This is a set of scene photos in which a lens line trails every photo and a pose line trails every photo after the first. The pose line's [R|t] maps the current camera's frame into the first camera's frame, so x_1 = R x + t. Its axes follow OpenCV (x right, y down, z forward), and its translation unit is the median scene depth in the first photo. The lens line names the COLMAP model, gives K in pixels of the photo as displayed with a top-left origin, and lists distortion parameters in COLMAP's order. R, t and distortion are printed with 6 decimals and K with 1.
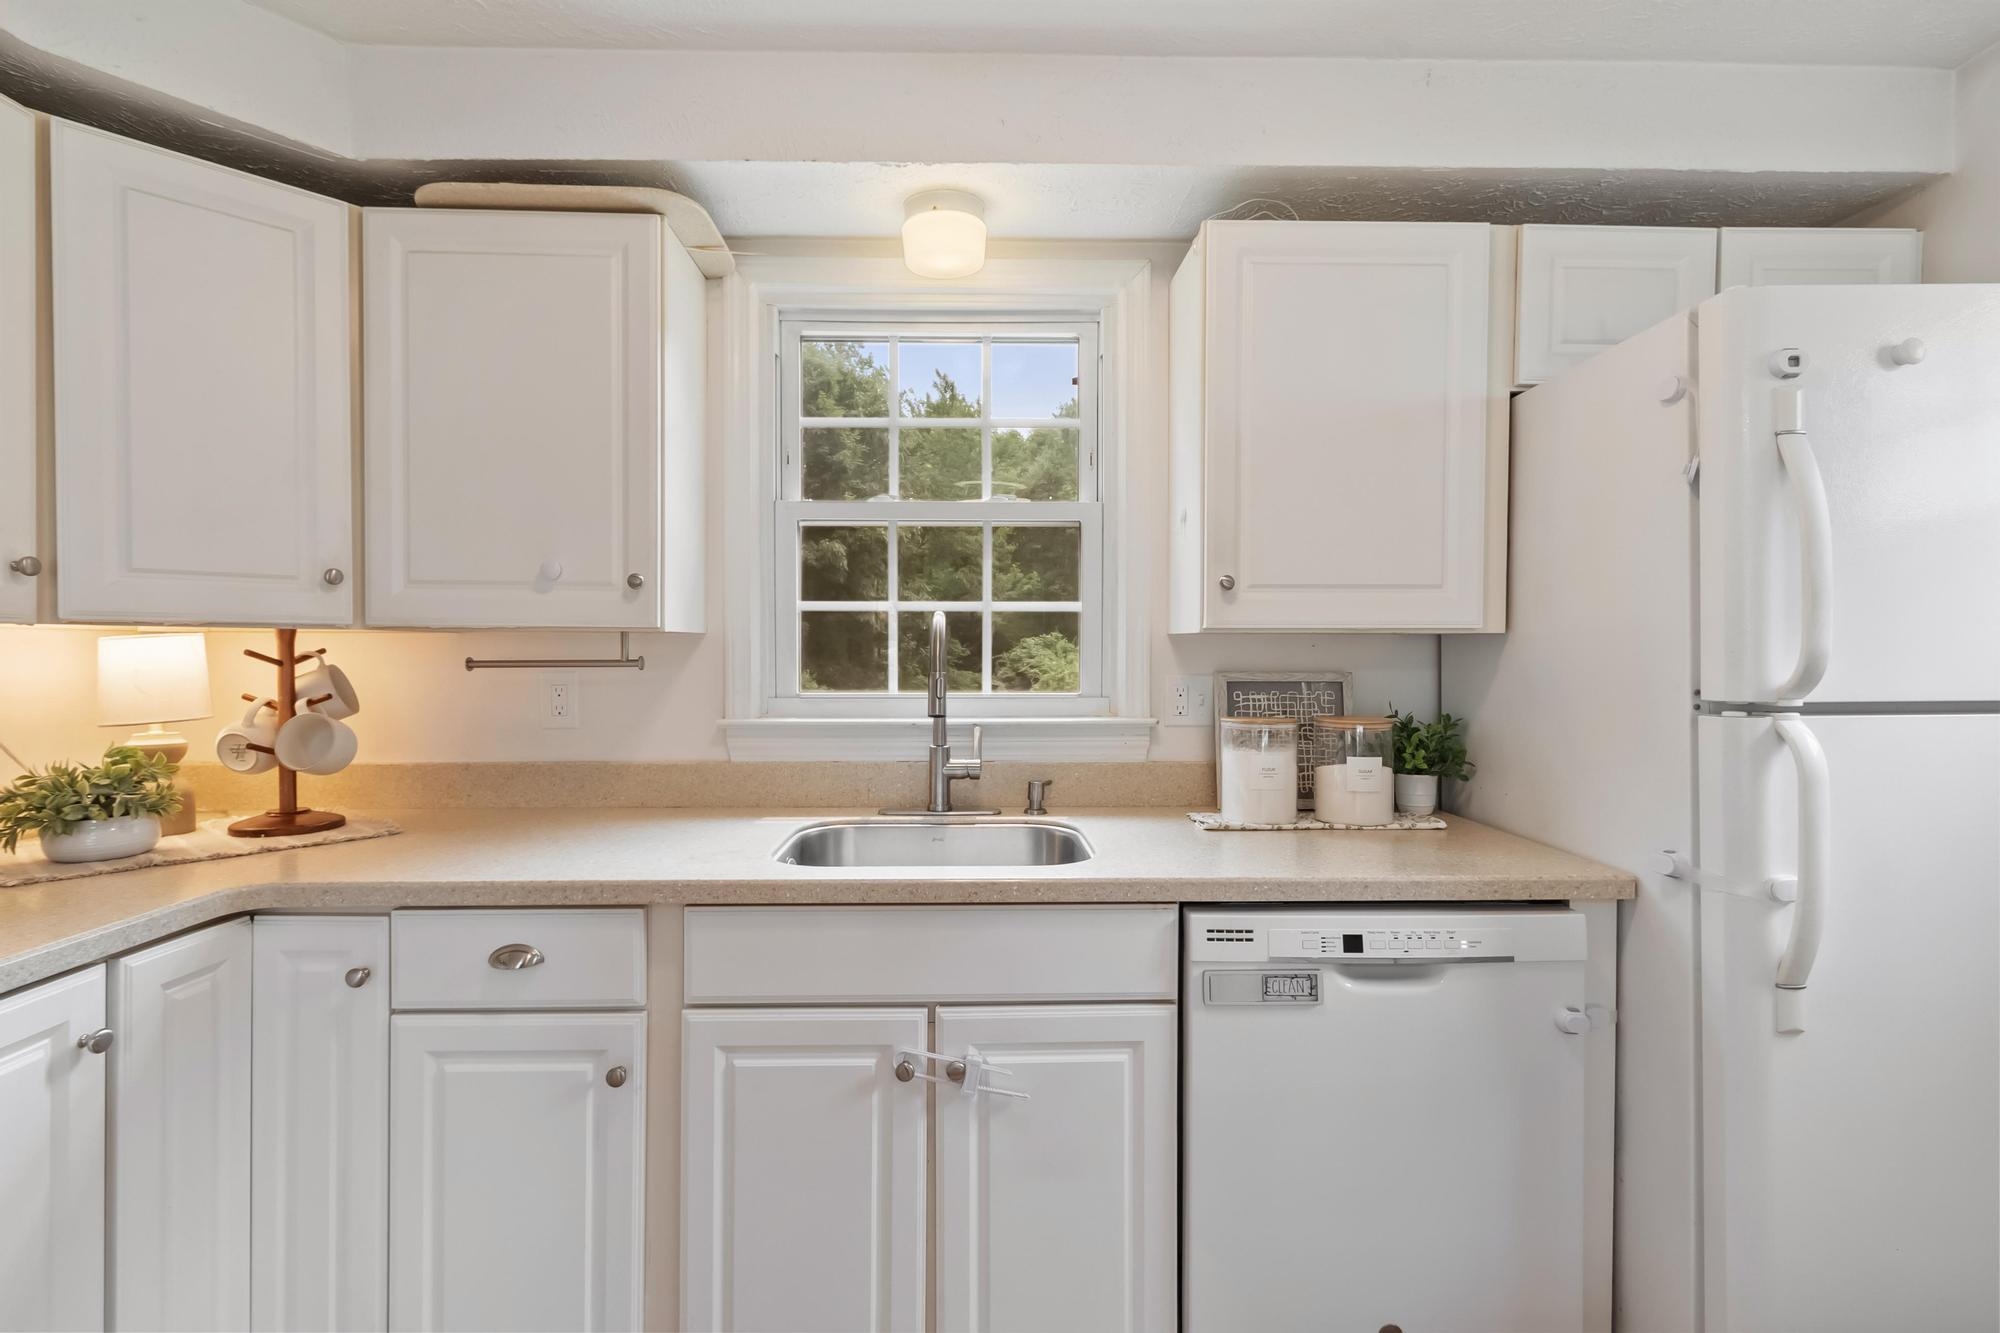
lens RADIAL K [[917.5, 0, 991.2], [0, 917.5, 665.8], [0, 0, 1]] dist [0.002760, -0.000028]
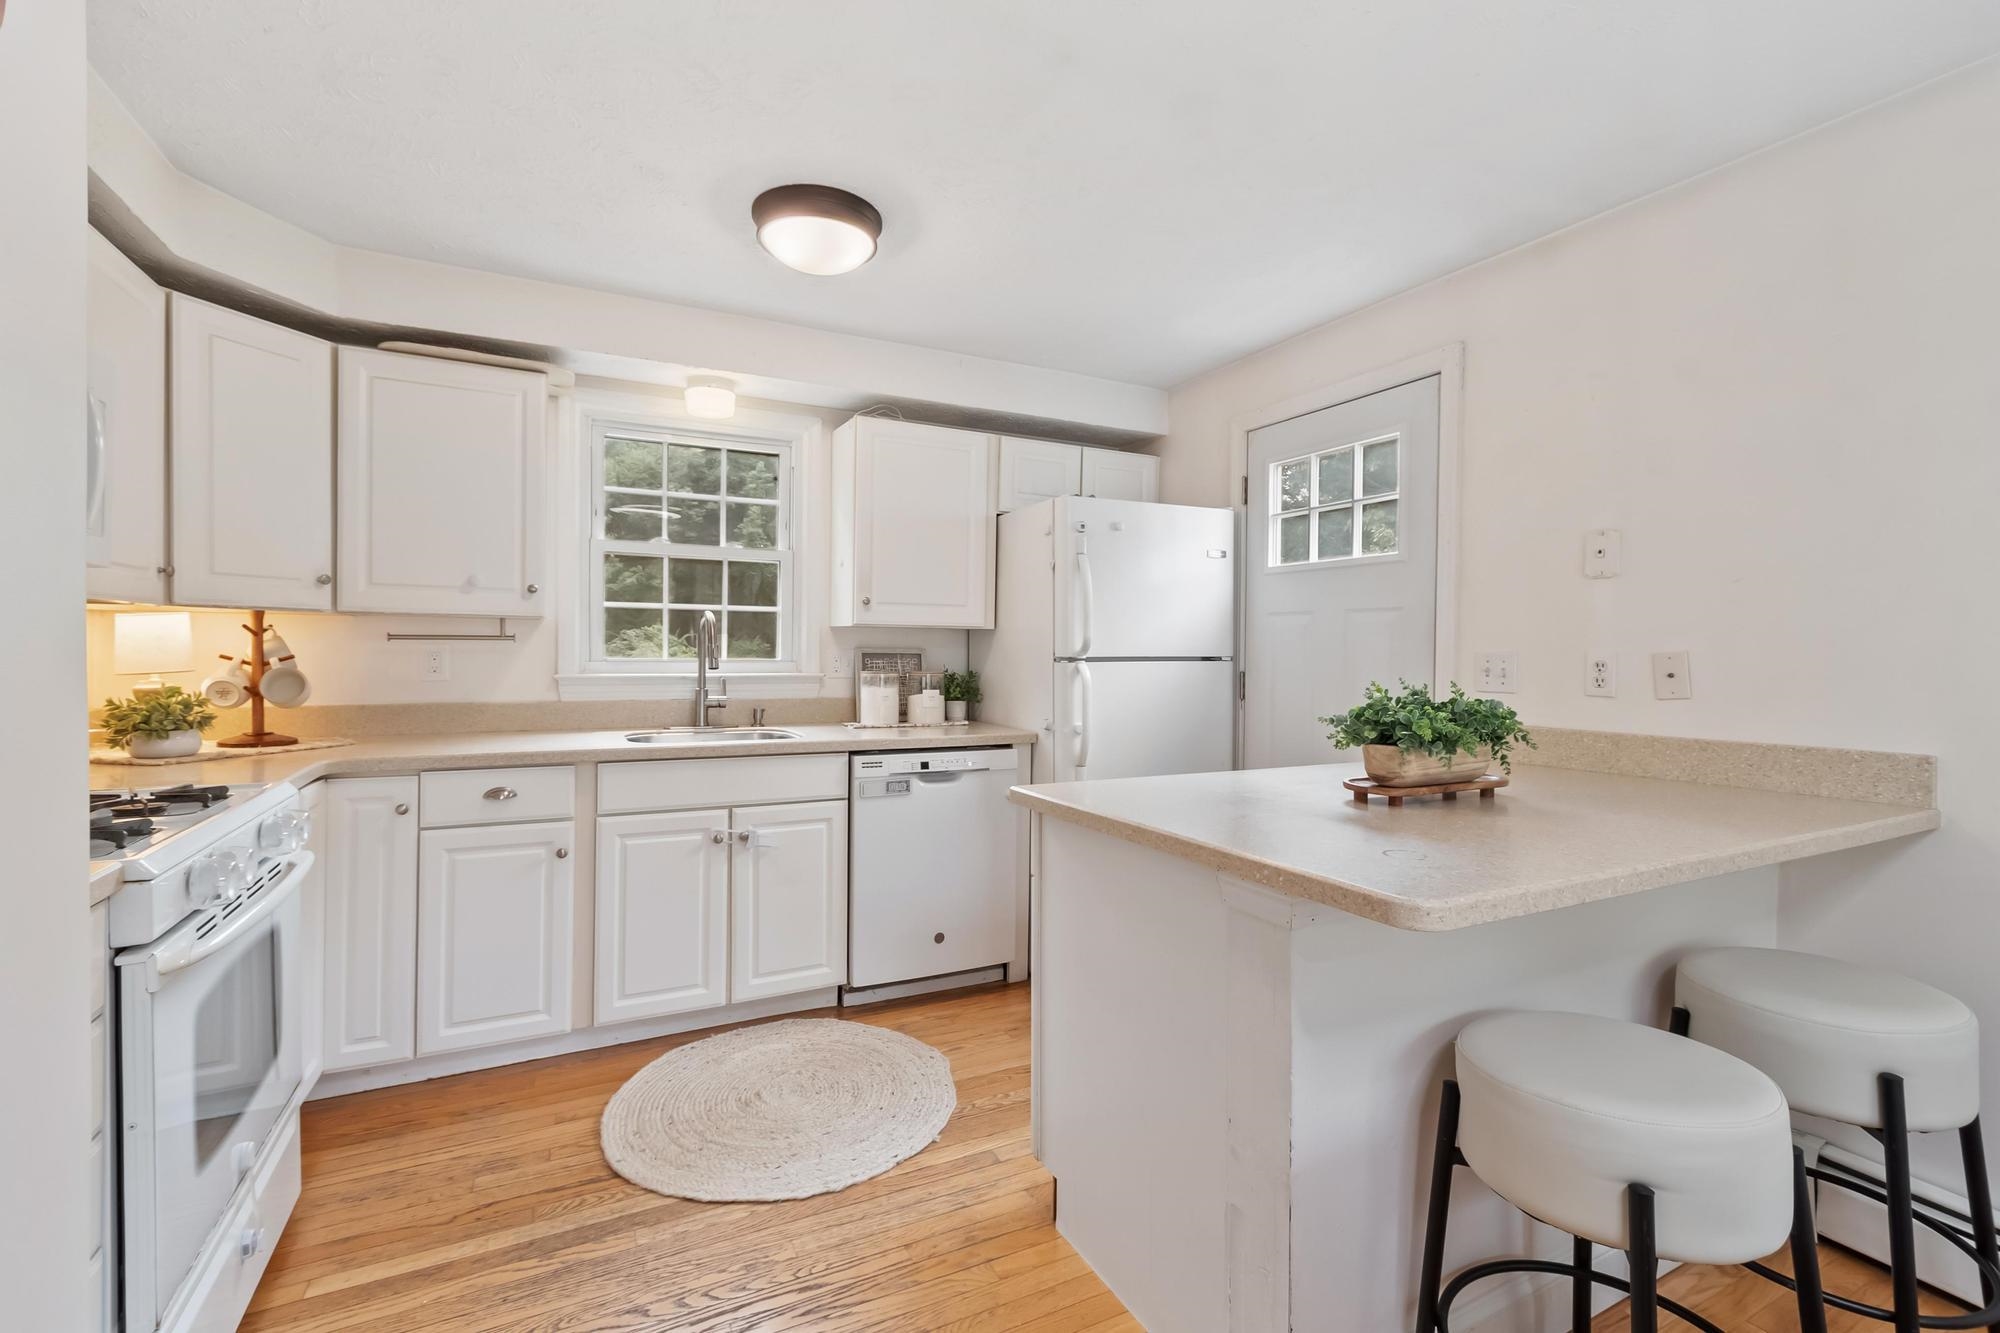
lens RADIAL K [[867.1, 0, 996.7], [0, 867.1, 660.2], [0, 0, 1]] dist [-0.002473, 0.000855]
pose [[0.899277, 0.003215, 0.437367, -0.312194], [-0.003741, 0.999993, 0.000341, 0.036233], [-0.437363, -0.001942, 0.899283, -0.816489]]
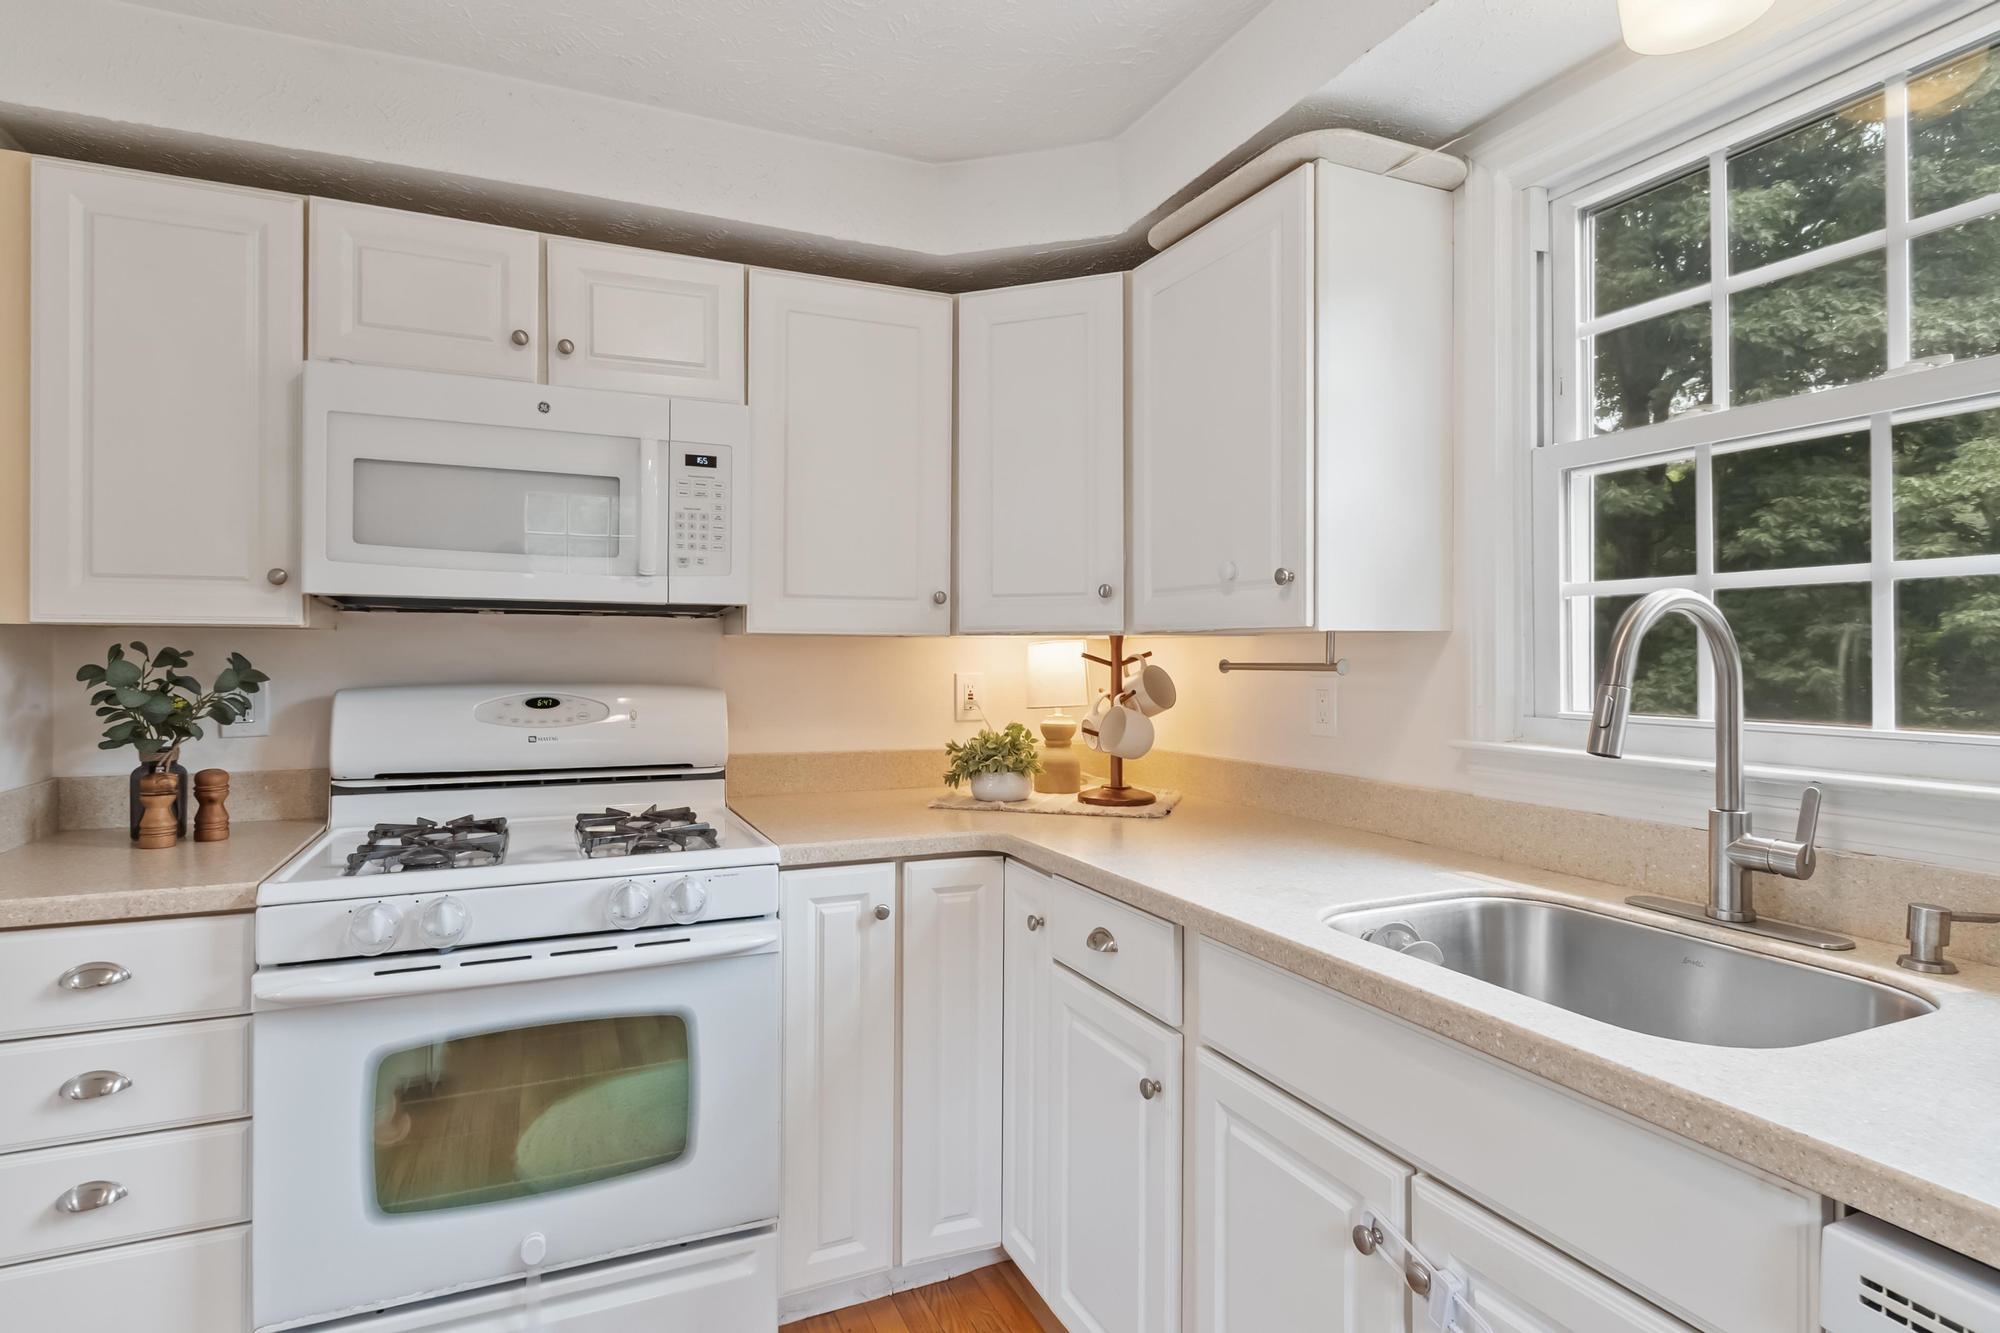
lens RADIAL K [[1028.1, 0, 987.3], [0, 1028.1, 656.7], [0, 0, 1]] dist [0.003295, 0.002536]
pose [[0.383450, 0.000185, -0.923562, 0.433217], [-0.014473, 0.999878, -0.005809, -0.002245], [0.923448, 0.015594, 0.383406, 0.335315]]
